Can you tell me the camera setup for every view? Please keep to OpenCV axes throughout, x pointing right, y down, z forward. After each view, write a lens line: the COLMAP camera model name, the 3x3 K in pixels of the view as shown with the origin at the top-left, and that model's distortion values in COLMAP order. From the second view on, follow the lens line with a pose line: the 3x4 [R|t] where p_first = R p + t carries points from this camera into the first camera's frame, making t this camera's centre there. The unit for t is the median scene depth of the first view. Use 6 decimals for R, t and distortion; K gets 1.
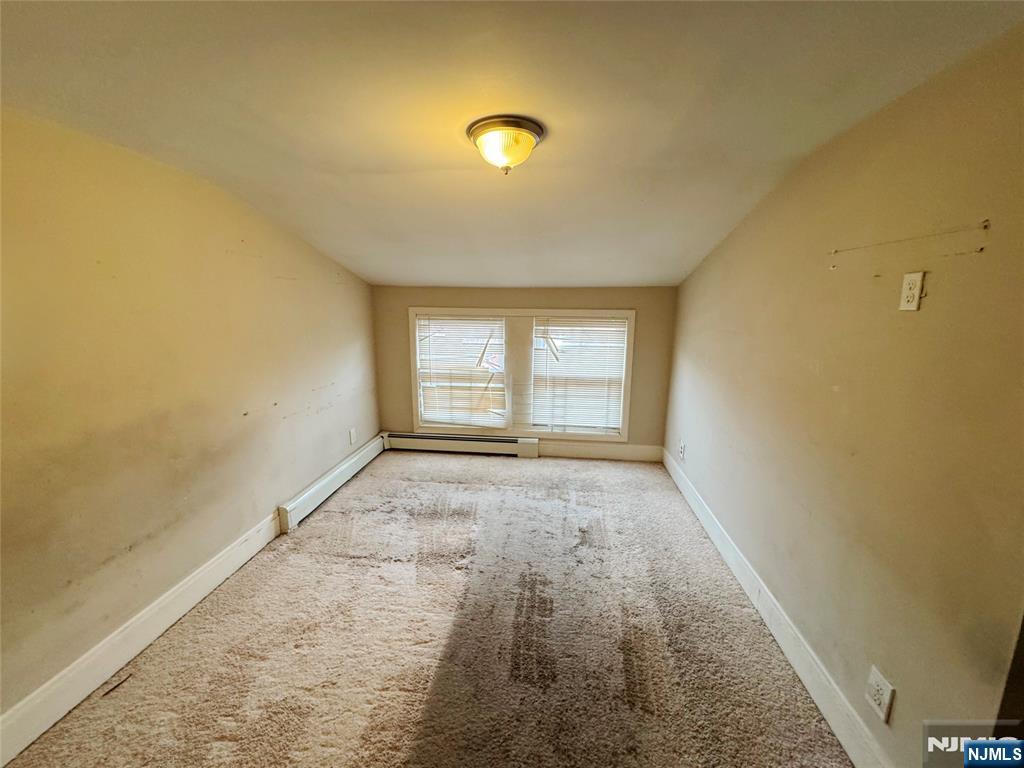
lens RADIAL K [[406.3, 0, 511.6], [0, 406.3, 382.5], [0, 0, 1]] dist [0.000418, -0.000310]
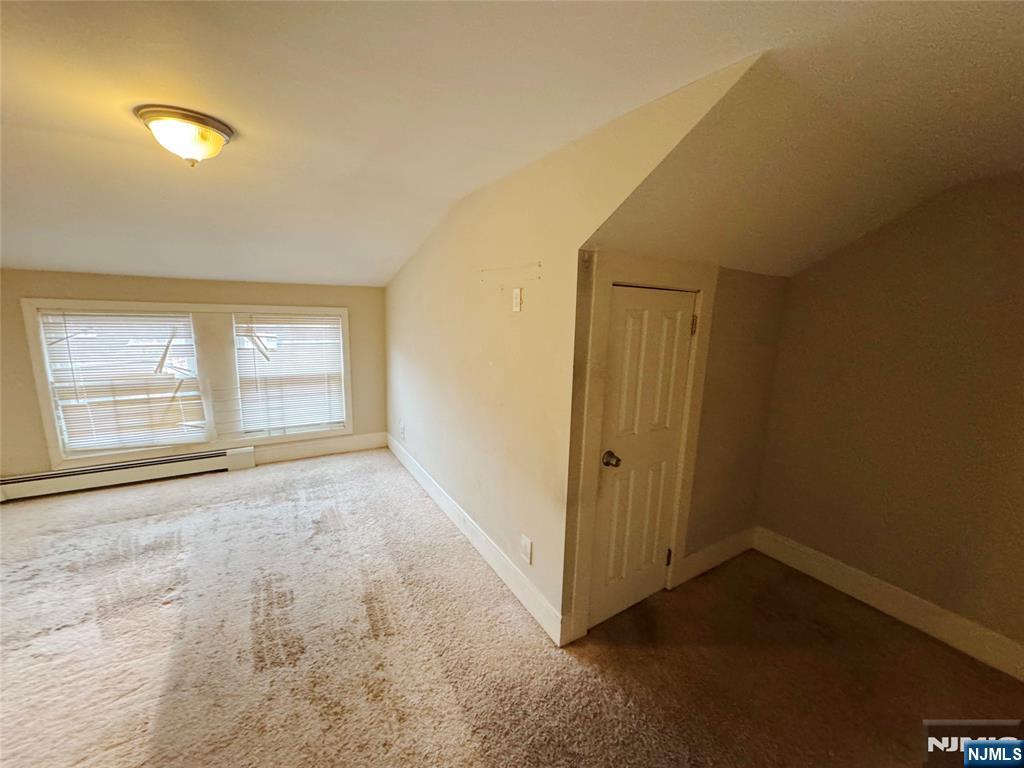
lens RADIAL K [[406.3, 0, 511.0], [0, 406.3, 382.9], [0, 0, 1]] dist [0.000418, -0.000310]
pose [[0.787693, -0.095016, 0.608697, -0.031599], [0.091203, 0.995133, 0.037316, 0.022158], [-0.609280, 0.026121, 0.792525, -0.131909]]
